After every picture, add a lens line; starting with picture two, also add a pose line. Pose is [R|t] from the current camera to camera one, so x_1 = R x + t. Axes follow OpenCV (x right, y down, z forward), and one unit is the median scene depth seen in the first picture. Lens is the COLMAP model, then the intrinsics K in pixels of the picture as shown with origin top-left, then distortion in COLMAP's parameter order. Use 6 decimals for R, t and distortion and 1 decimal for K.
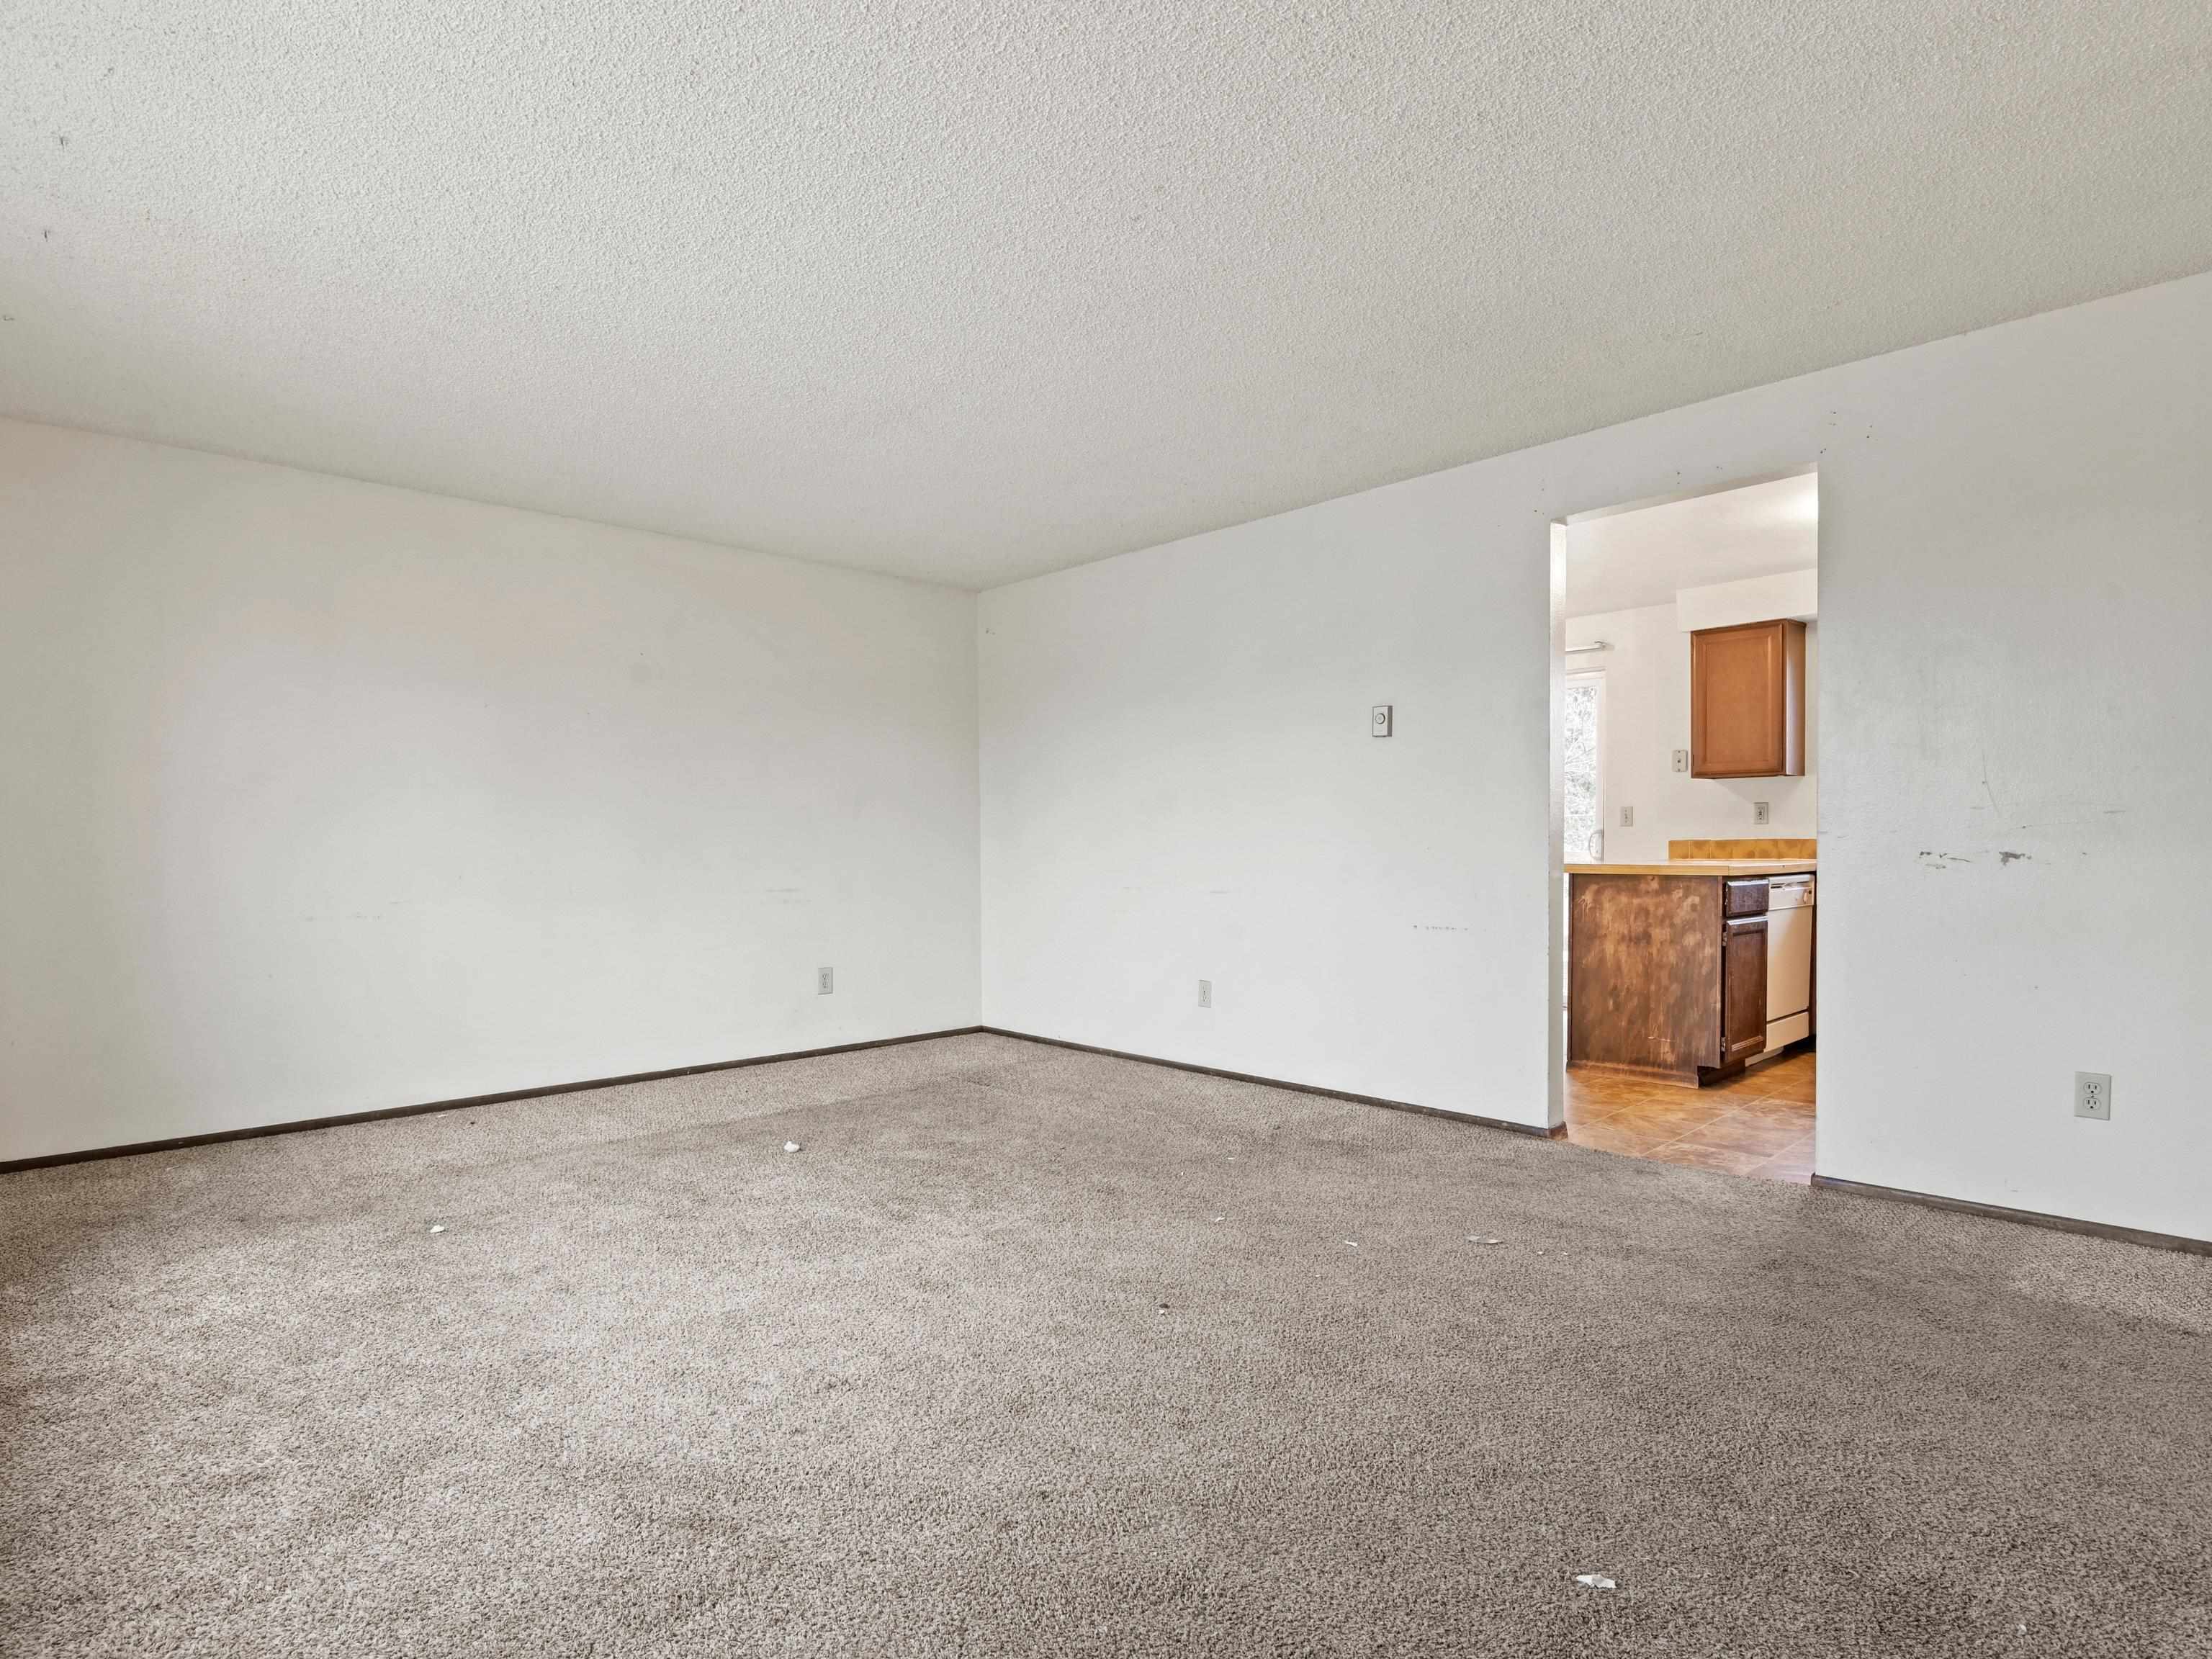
lens RADIAL K [[1157.8, 0, 1106.0], [0, 1157.8, 829.5], [0, 0, 1]] dist [0.011699, -0.016893]
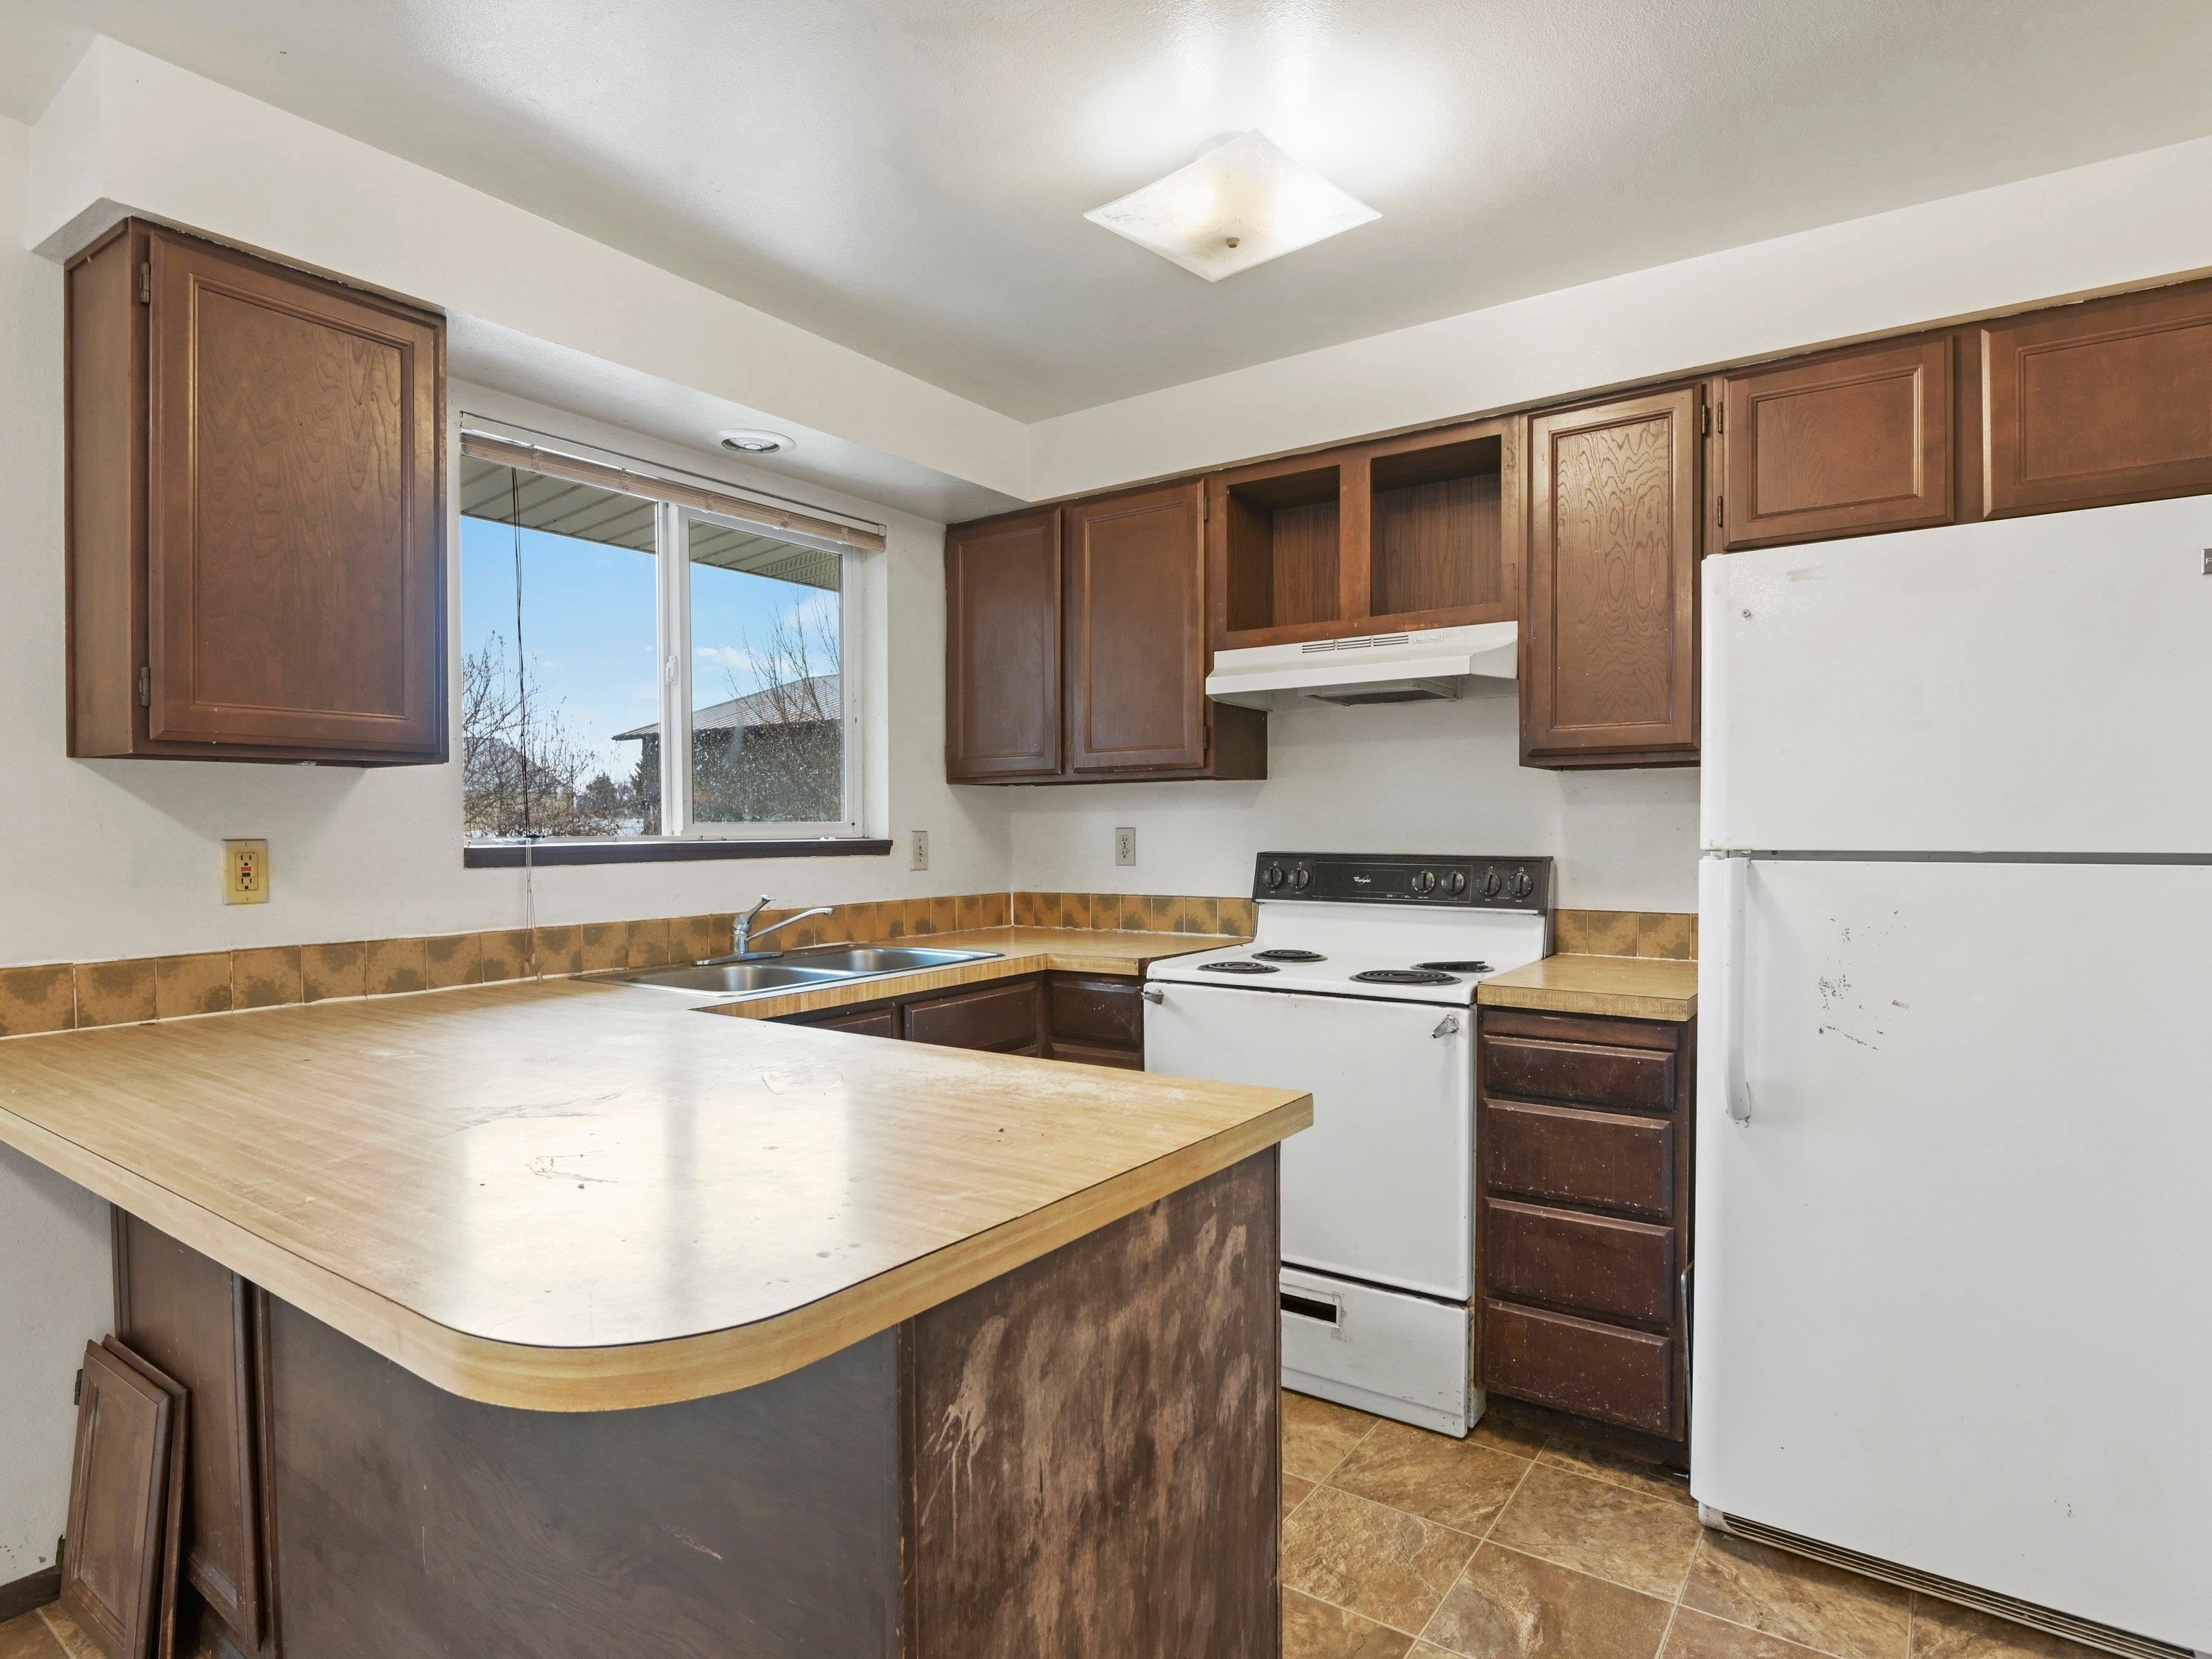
lens RADIAL K [[1200.4, 0, 1095.0], [0, 1200.4, 855.5], [0, 0, 1]] dist [-0.019485, -0.001804]
pose [[-0.197855, -0.017840, 0.980069, 0.241560], [-0.003732, 0.999841, 0.017446, -0.032774], [-0.980224, -0.000206, -0.197890, 1.076100]]
